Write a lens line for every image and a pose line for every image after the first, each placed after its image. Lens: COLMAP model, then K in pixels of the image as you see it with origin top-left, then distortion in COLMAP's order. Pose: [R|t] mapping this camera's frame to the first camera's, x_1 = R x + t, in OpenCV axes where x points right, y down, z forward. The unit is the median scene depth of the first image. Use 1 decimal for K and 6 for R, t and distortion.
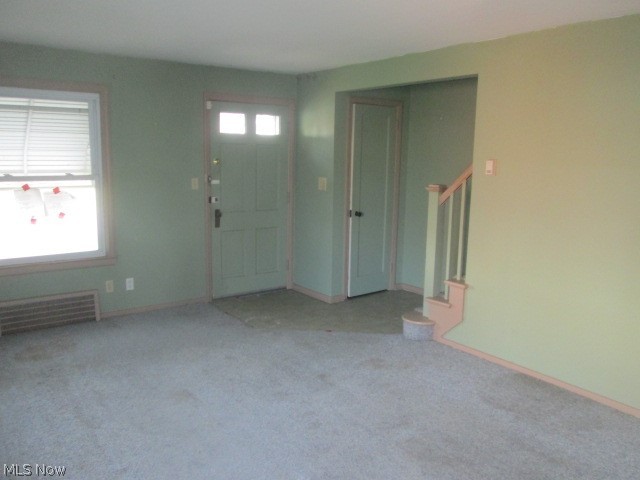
lens RADIAL K [[539.0, 0, 320.4], [0, 539.0, 236.7], [0, 0, 1]] dist [-0.060573, 0.010002]
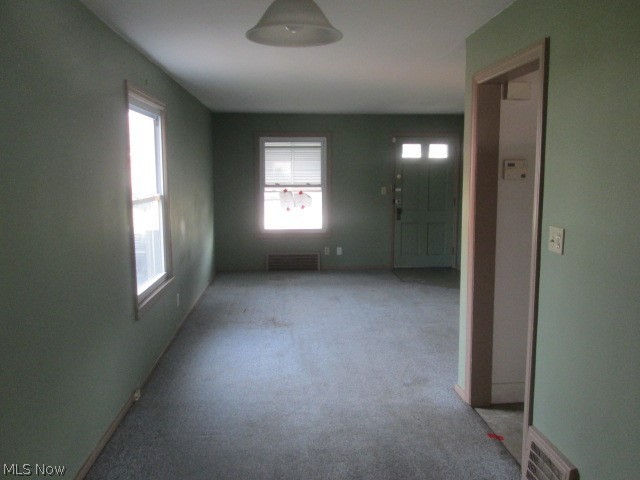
lens RADIAL K [[539.0, 0, 319.8], [0, 539.0, 241.1], [0, 0, 1]] dist [-0.060573, 0.010002]
pose [[0.831270, 0.040113, -0.554419, 0.512978], [-0.068102, 0.997228, -0.029958, 0.113092], [0.551681, 0.062660, 0.831698, -0.412189]]
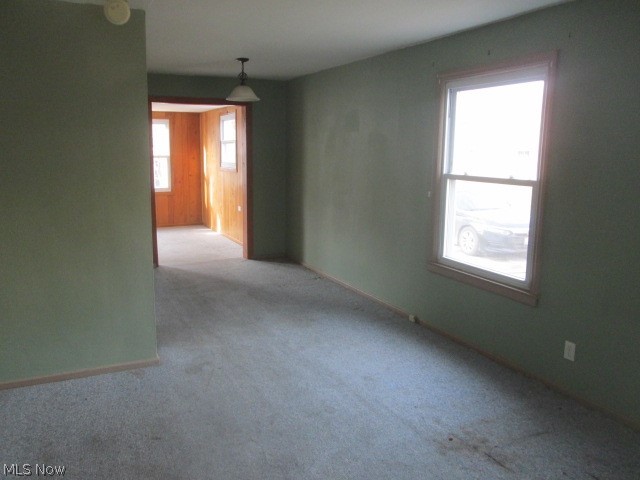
lens RADIAL K [[539.0, 0, 319.1], [0, 539.0, 240.3], [0, 0, 1]] dist [-0.060573, 0.010002]
pose [[-0.977548, -0.069168, 0.199035, -0.475598], [0.003056, 0.939833, 0.341620, -0.295533], [-0.210689, 0.334558, -0.918521, 1.746349]]
